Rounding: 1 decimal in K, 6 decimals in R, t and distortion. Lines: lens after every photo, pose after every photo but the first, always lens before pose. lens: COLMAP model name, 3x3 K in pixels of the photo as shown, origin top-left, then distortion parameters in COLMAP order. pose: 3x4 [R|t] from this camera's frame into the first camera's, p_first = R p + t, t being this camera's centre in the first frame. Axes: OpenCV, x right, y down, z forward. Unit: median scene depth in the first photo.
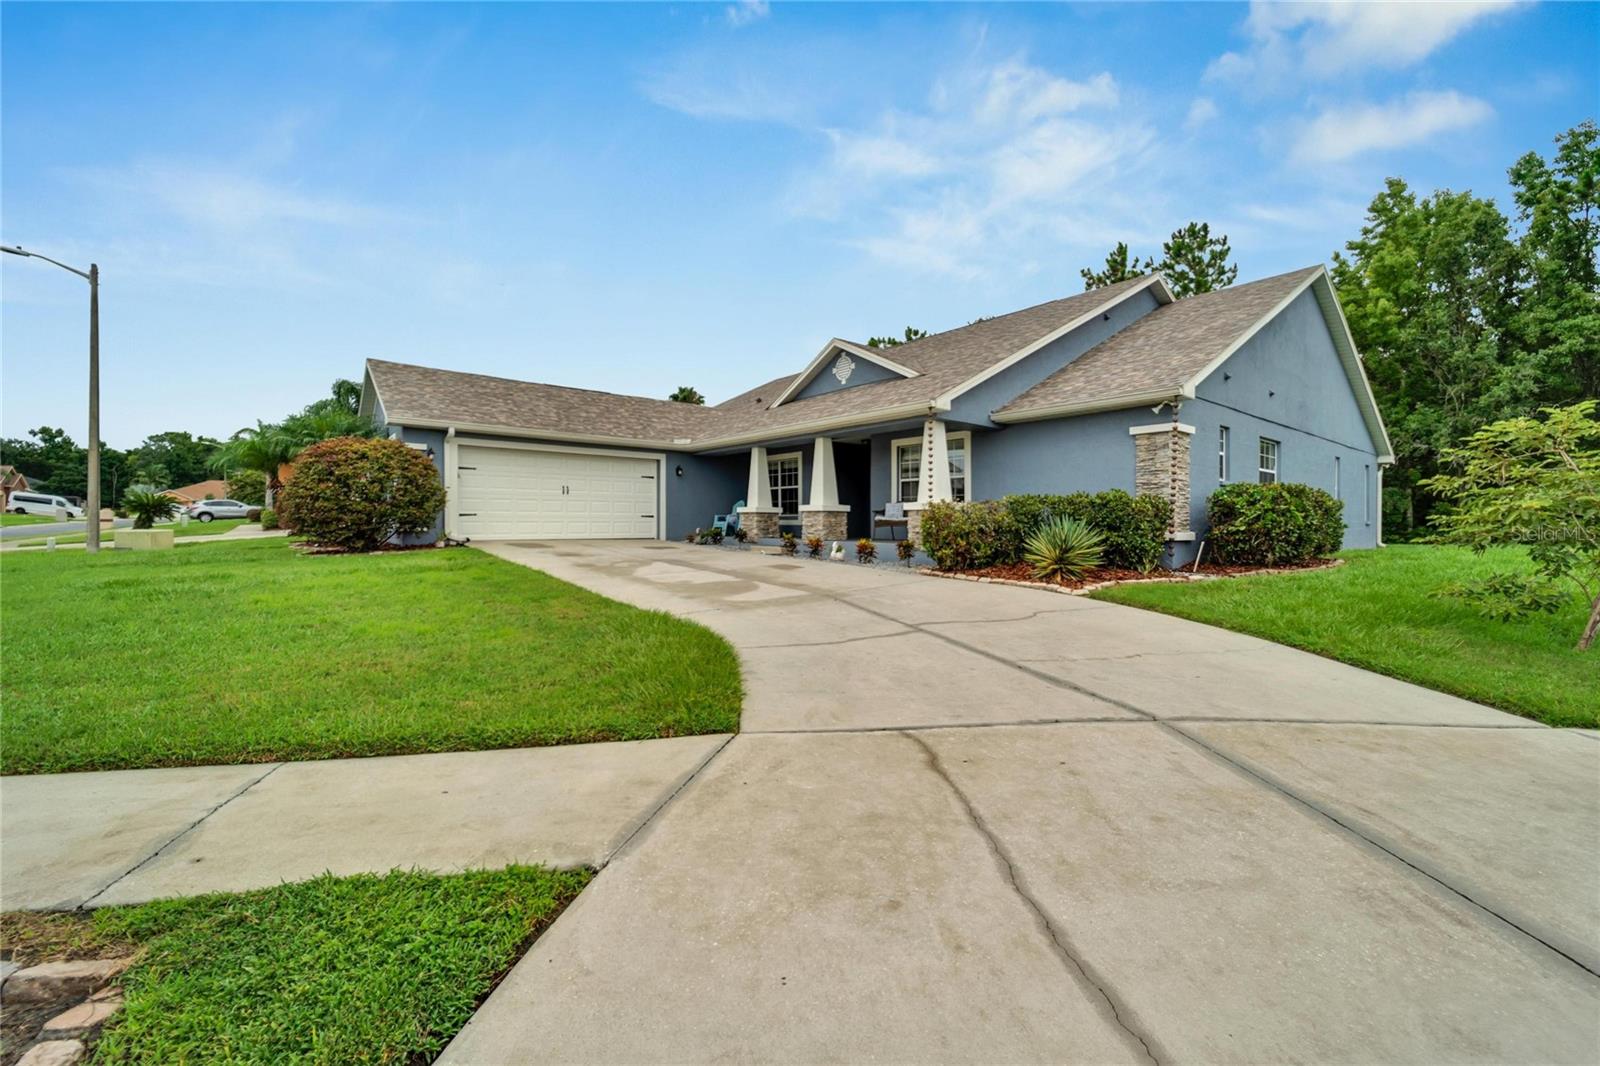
lens RADIAL K [[654.8, 0, 815.8], [0, 654.8, 552.4], [0, 0, 1]] dist [0.003206, -0.001100]
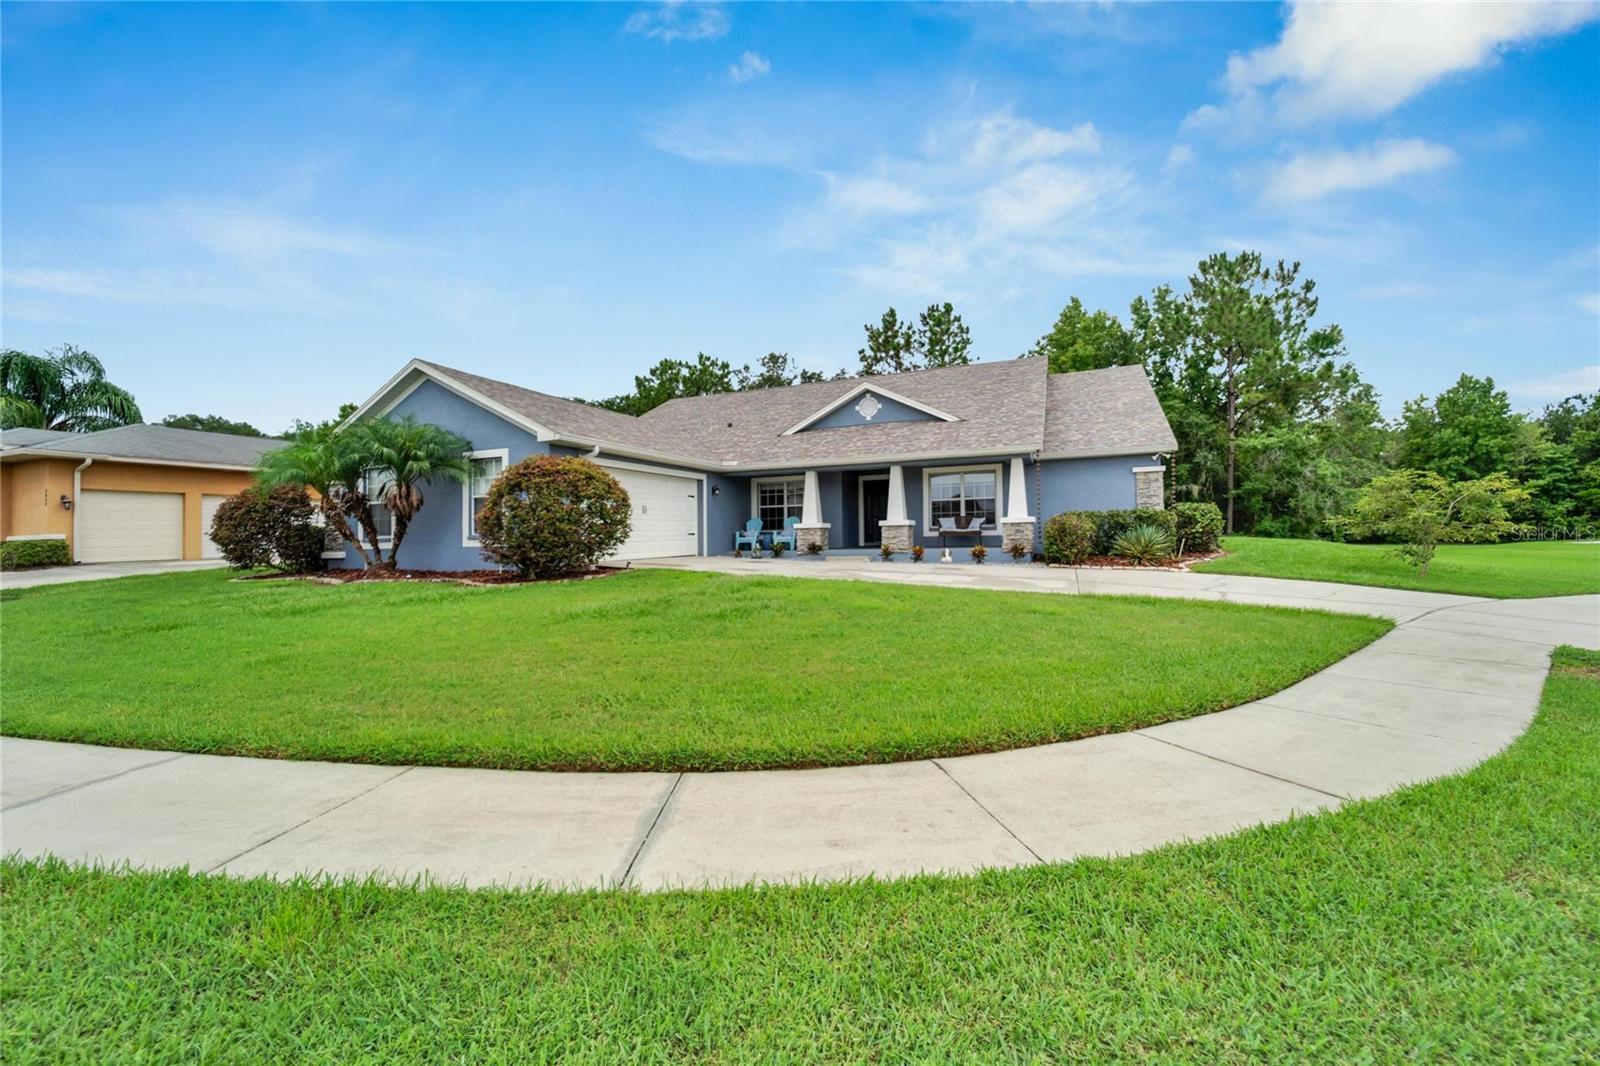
lens RADIAL K [[654.8, 0, 810.1], [0, 654.8, 547.0], [0, 0, 1]] dist [0.003206, -0.001100]
pose [[0.879497, -0.032725, 0.474779, -0.587076], [0.047769, 0.998665, -0.019654, -0.004958], [-0.473502, 0.039965, 0.879886, -0.000346]]
